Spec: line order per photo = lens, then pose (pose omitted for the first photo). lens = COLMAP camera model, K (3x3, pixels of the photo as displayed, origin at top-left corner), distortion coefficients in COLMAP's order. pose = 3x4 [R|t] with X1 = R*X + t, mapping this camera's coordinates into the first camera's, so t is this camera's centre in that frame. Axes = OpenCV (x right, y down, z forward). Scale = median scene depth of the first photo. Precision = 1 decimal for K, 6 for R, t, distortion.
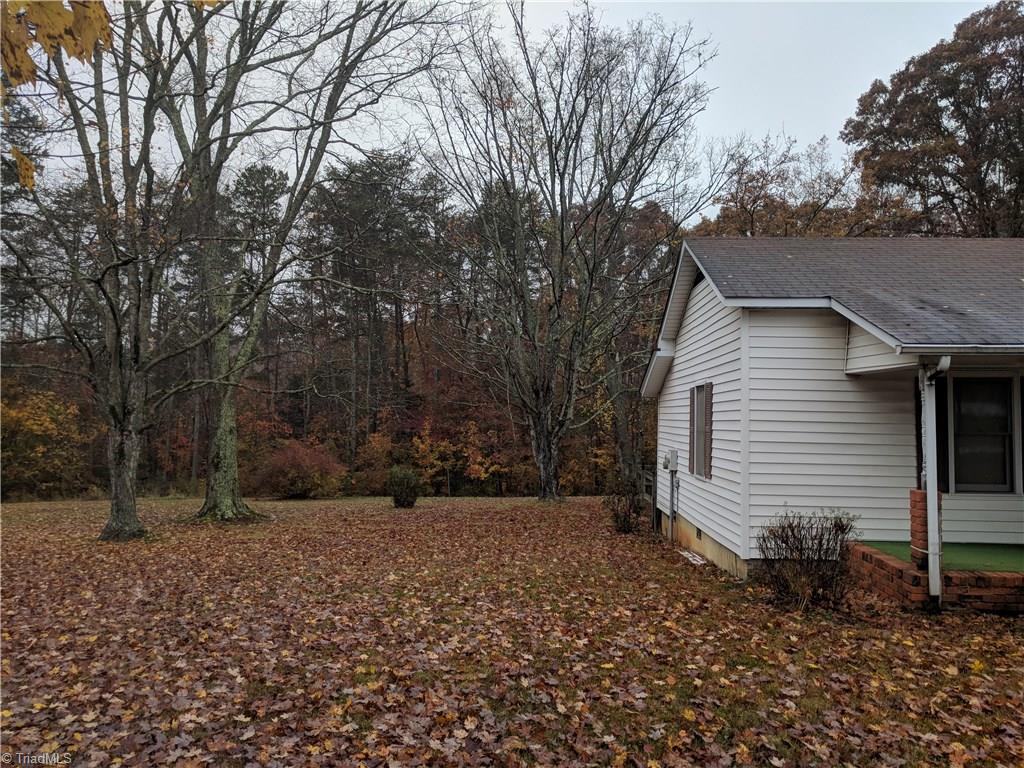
lens RADIAL K [[772.6, 0, 518.5], [0, 772.6, 386.8], [0, 0, 1]] dist [-0.003227, 0.027943]
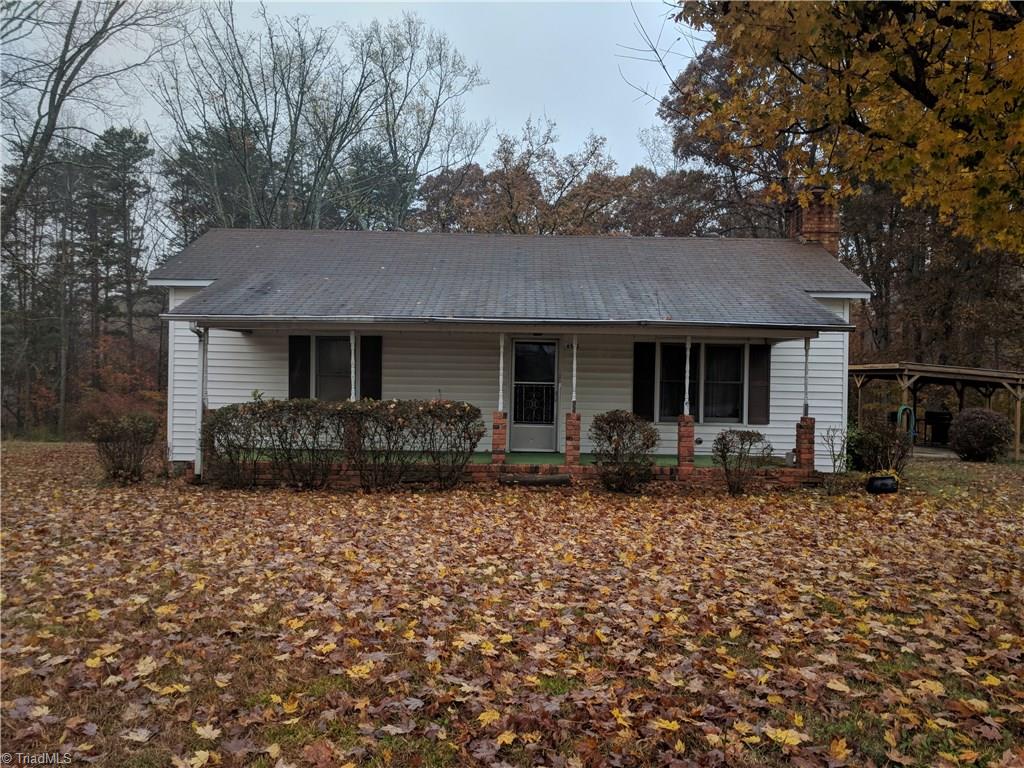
lens RADIAL K [[772.6, 0, 518.5], [0, 772.6, 386.8], [0, 0, 1]] dist [-0.003227, 0.027943]
pose [[0.999182, 0.003749, 0.040268, 0.904643], [-0.005965, 0.998466, 0.055040, 0.001782], [-0.040000, -0.055235, 0.997672, -0.459890]]
